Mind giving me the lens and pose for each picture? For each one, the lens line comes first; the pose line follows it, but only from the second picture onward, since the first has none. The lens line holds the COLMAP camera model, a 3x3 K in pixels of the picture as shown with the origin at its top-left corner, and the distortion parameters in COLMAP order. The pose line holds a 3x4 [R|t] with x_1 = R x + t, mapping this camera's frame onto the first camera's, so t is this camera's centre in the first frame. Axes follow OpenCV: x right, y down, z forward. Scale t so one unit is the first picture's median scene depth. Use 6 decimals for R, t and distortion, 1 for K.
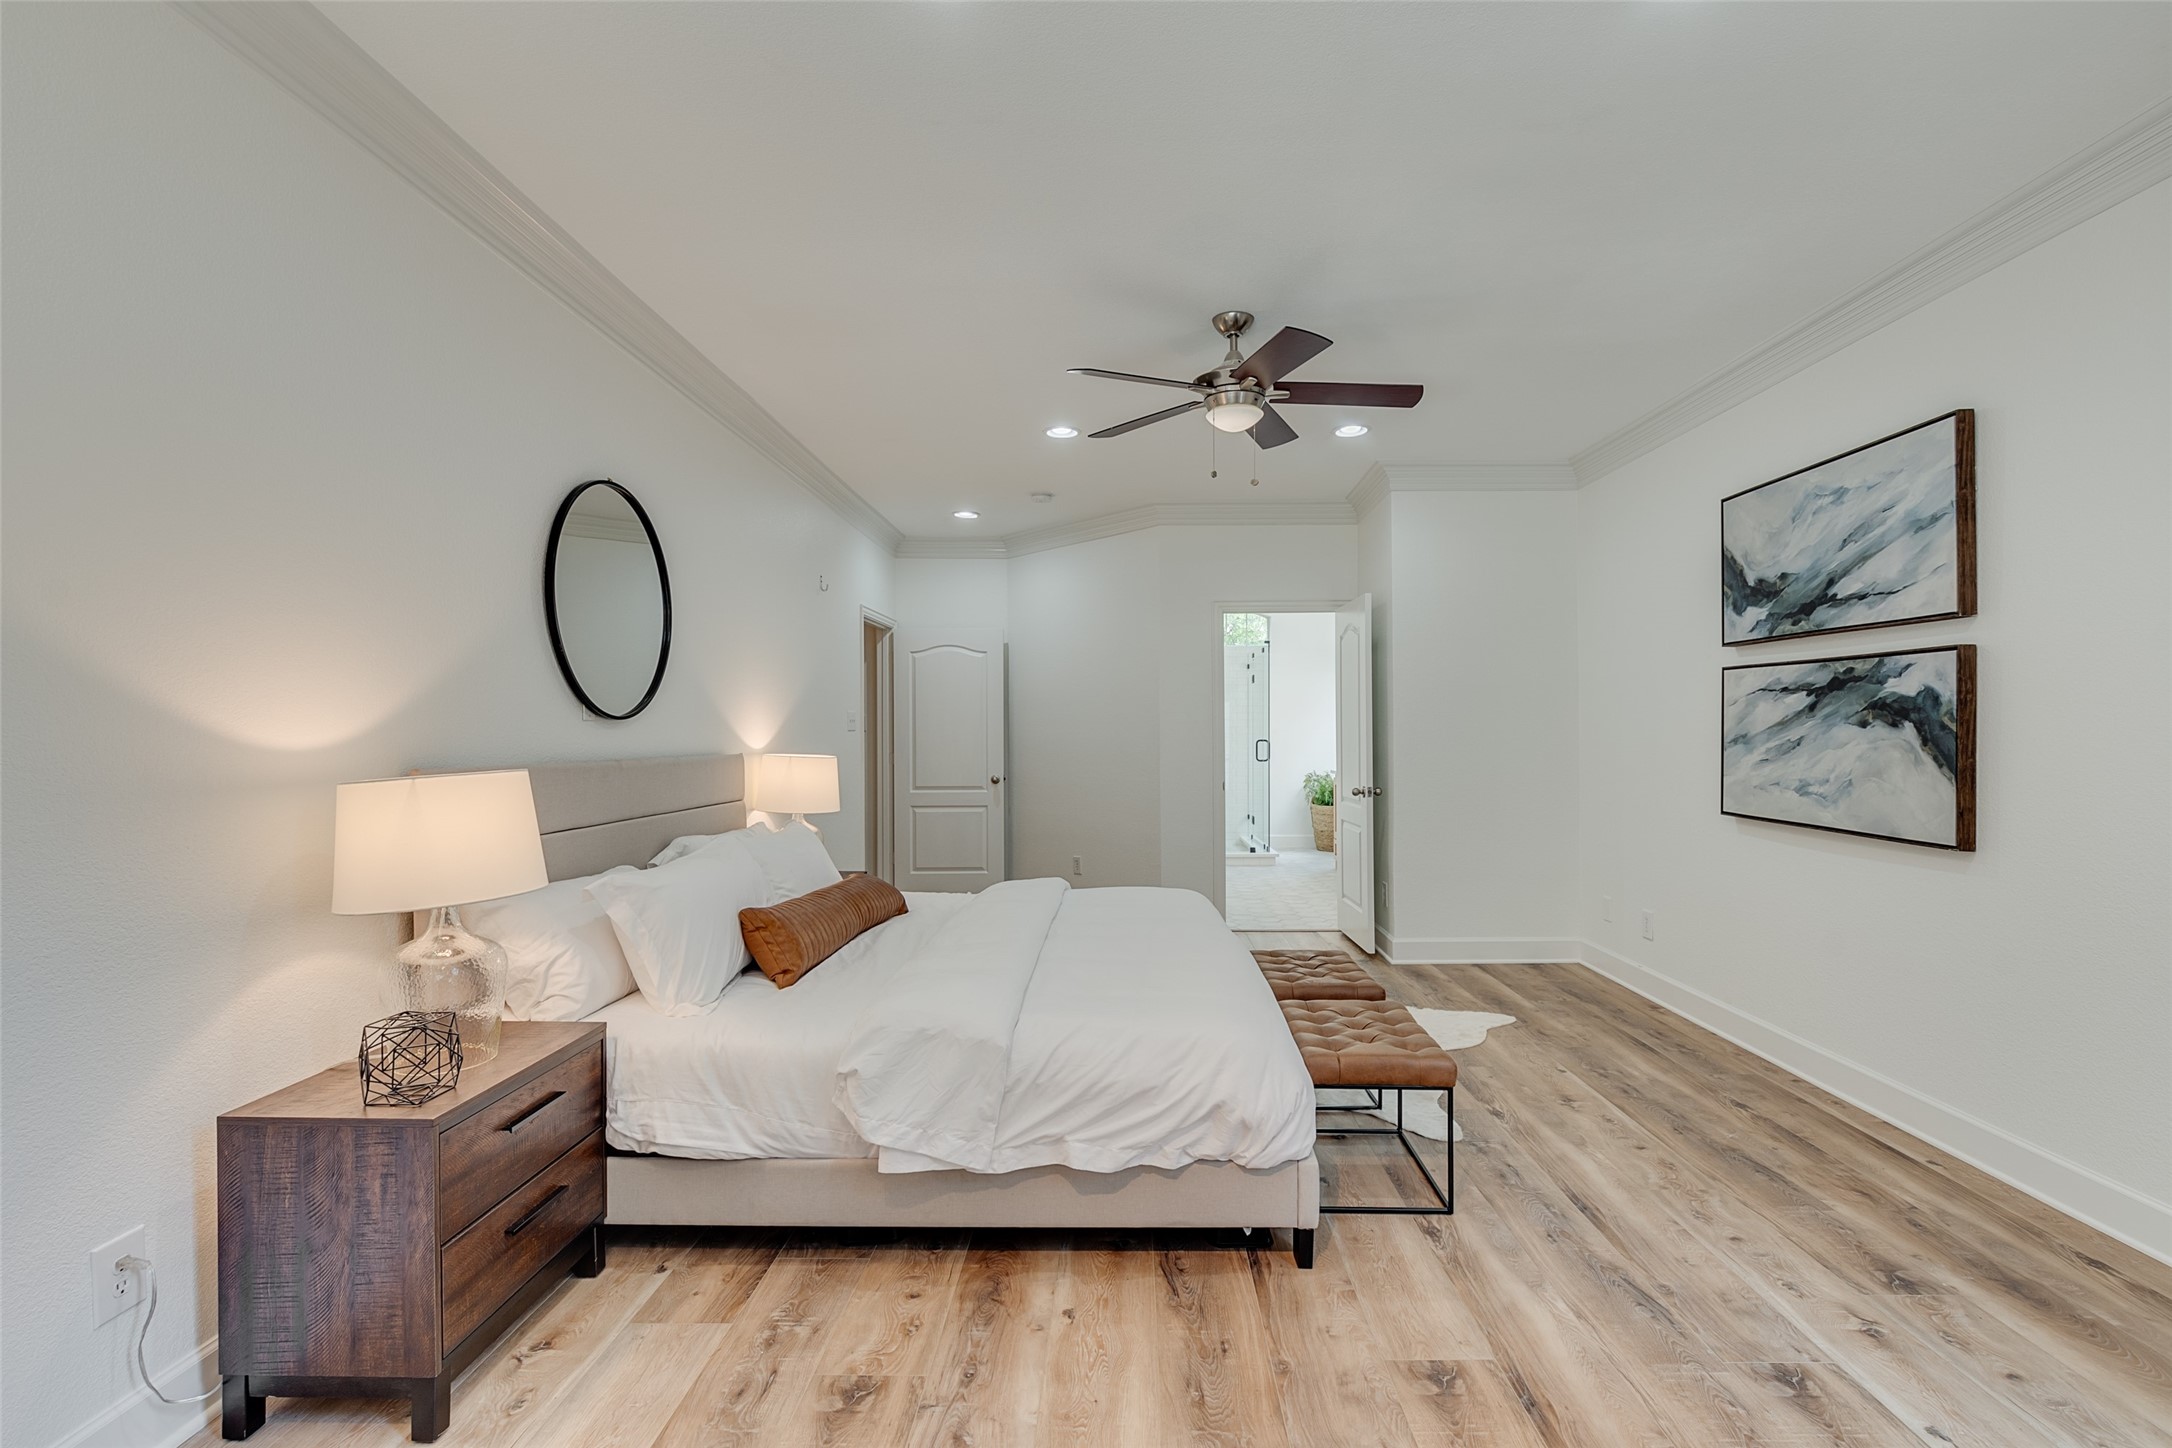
lens RADIAL K [[982.6, 0, 1097.8], [0, 982.6, 730.6], [0, 0, 1]] dist [-0.005788, 0.000253]
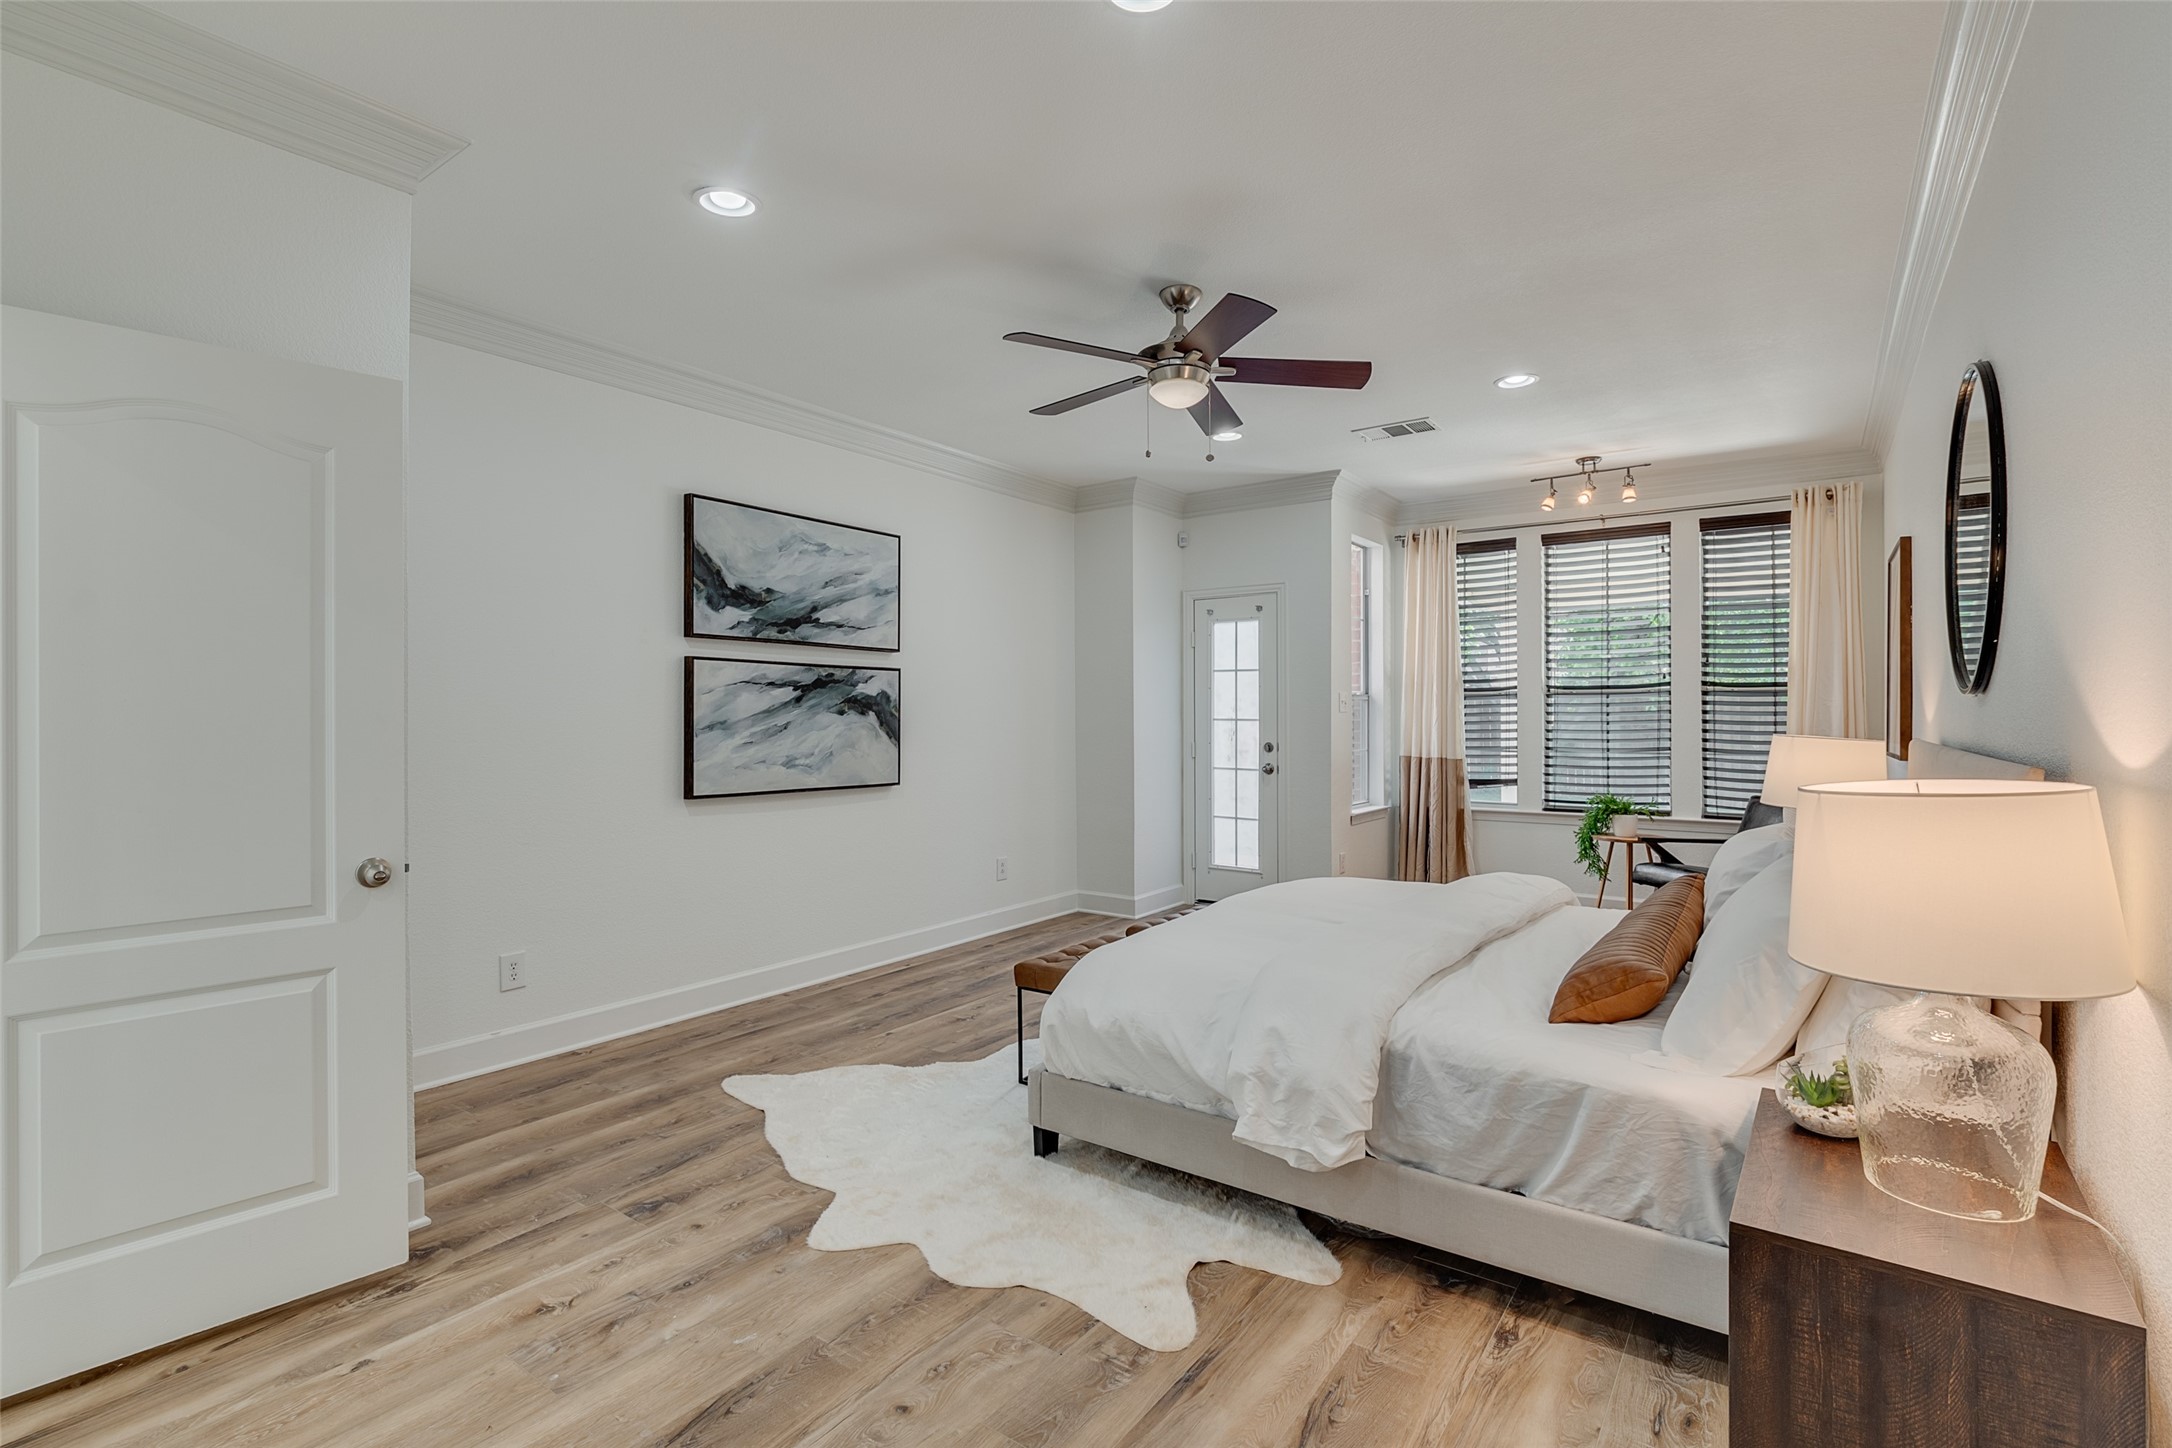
lens RADIAL K [[987.9, 0, 1114.9], [0, 987.9, 708.7], [0, 0, 1]] dist [-0.013022, -0.000655]
pose [[-0.835522, 0.012426, 0.549316, -0.347982], [0.008098, 0.999914, -0.010300, 0.005561], [-0.549397, -0.004157, -0.835551, 1.868473]]
